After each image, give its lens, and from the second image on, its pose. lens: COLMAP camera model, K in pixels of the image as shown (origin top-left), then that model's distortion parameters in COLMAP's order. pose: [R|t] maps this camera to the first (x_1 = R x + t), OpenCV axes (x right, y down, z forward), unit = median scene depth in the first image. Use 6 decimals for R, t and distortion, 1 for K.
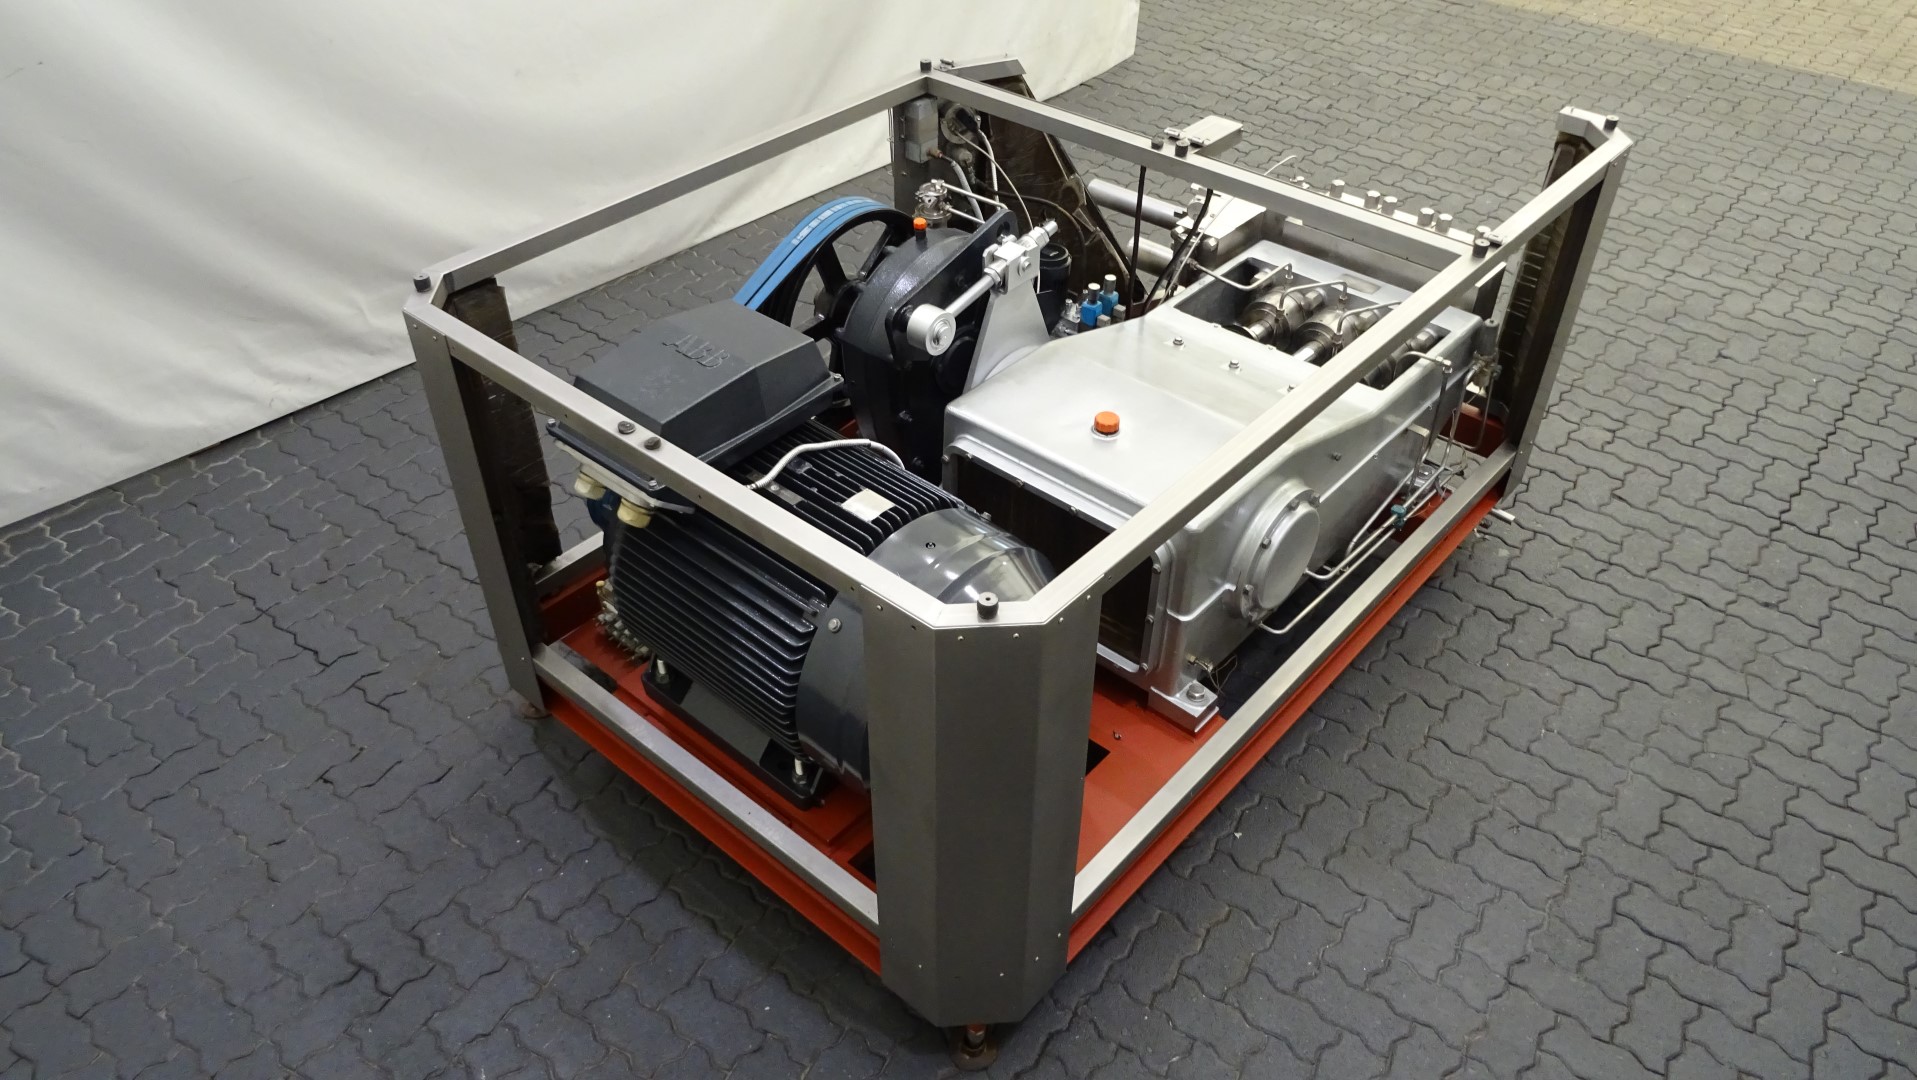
lens RADIAL K [[1417.1, 0, 948.2], [0, 1417.1, 525.0], [0, 0, 1]] dist [0.027231, -0.023690]
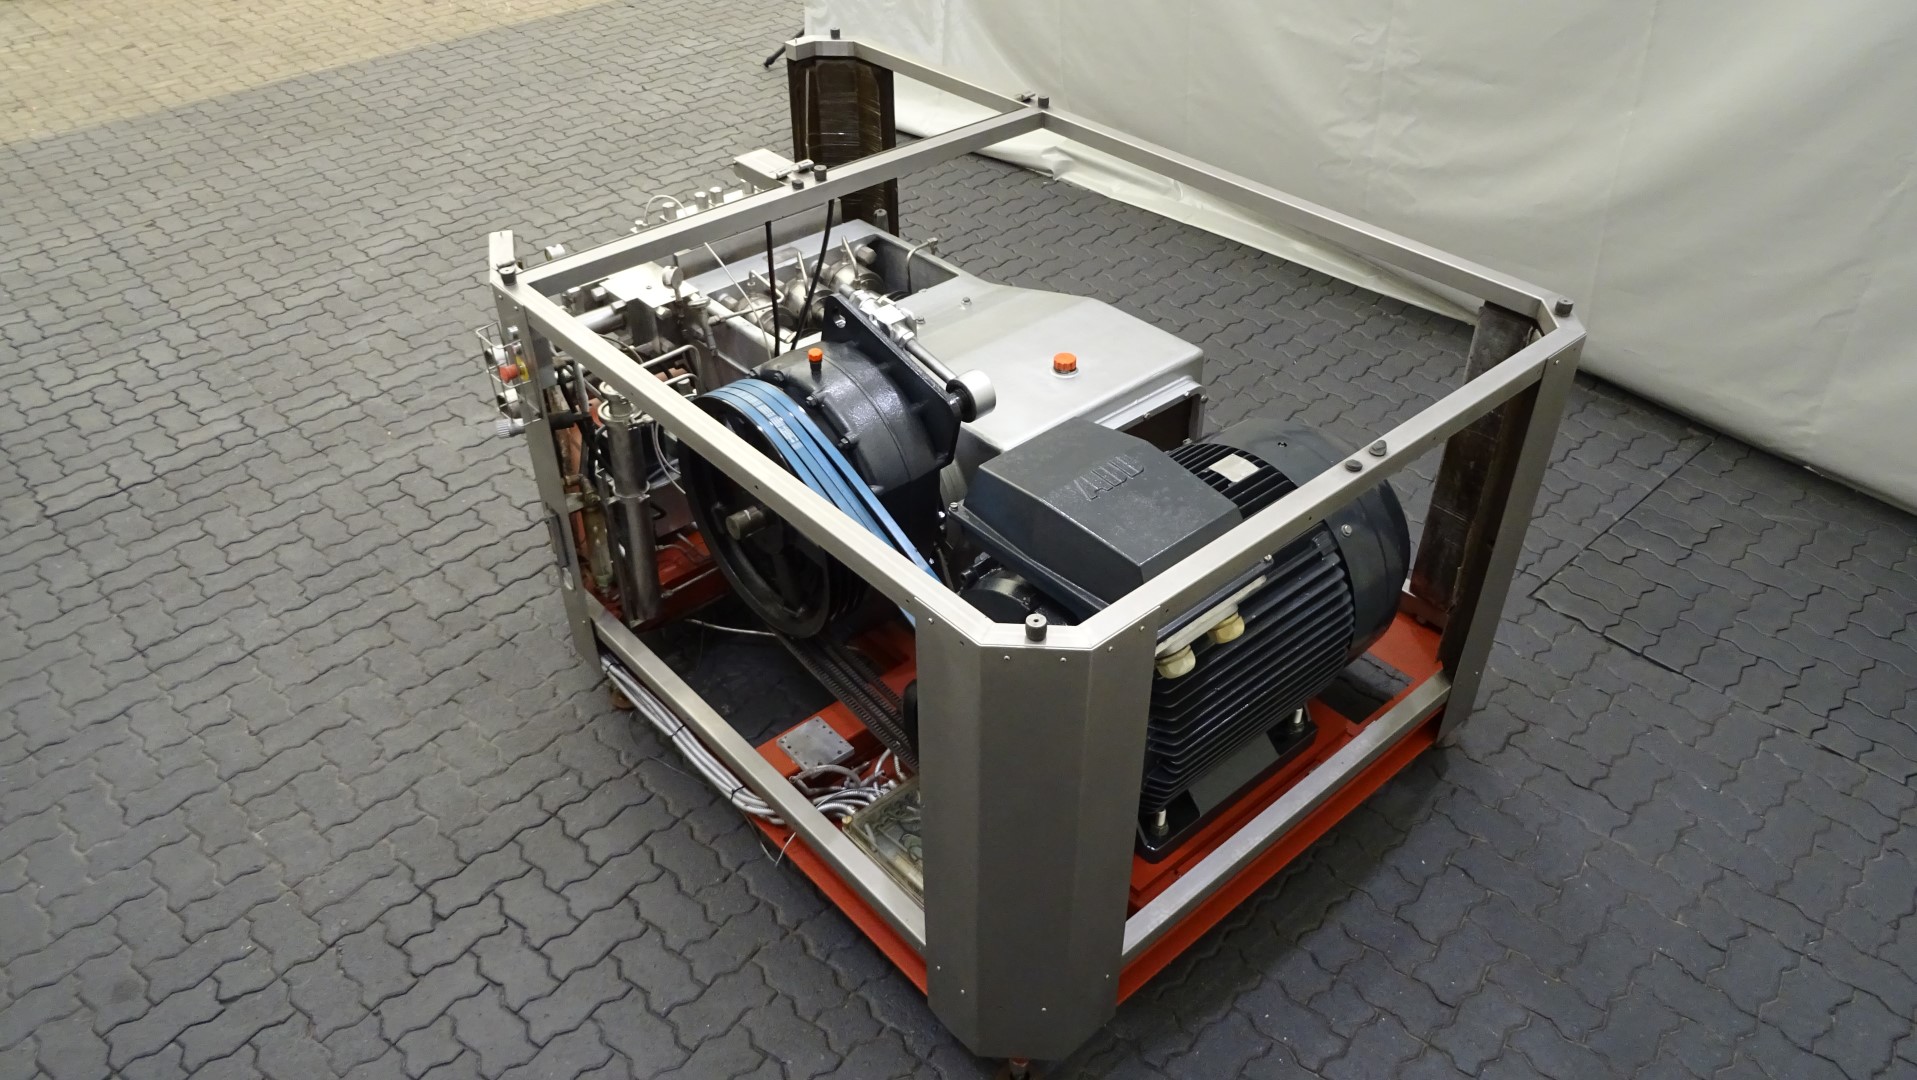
lens RADIAL K [[1417.1, 0, 962.6], [0, 1417.1, 533.9], [0, 0, 1]] dist [0.027231, -0.023690]
pose [[0.109546, -0.599310, 0.792987, -0.410858], [0.619610, 0.664990, 0.416980, -0.237874], [-0.777228, 0.445664, 0.444185, 0.306323]]
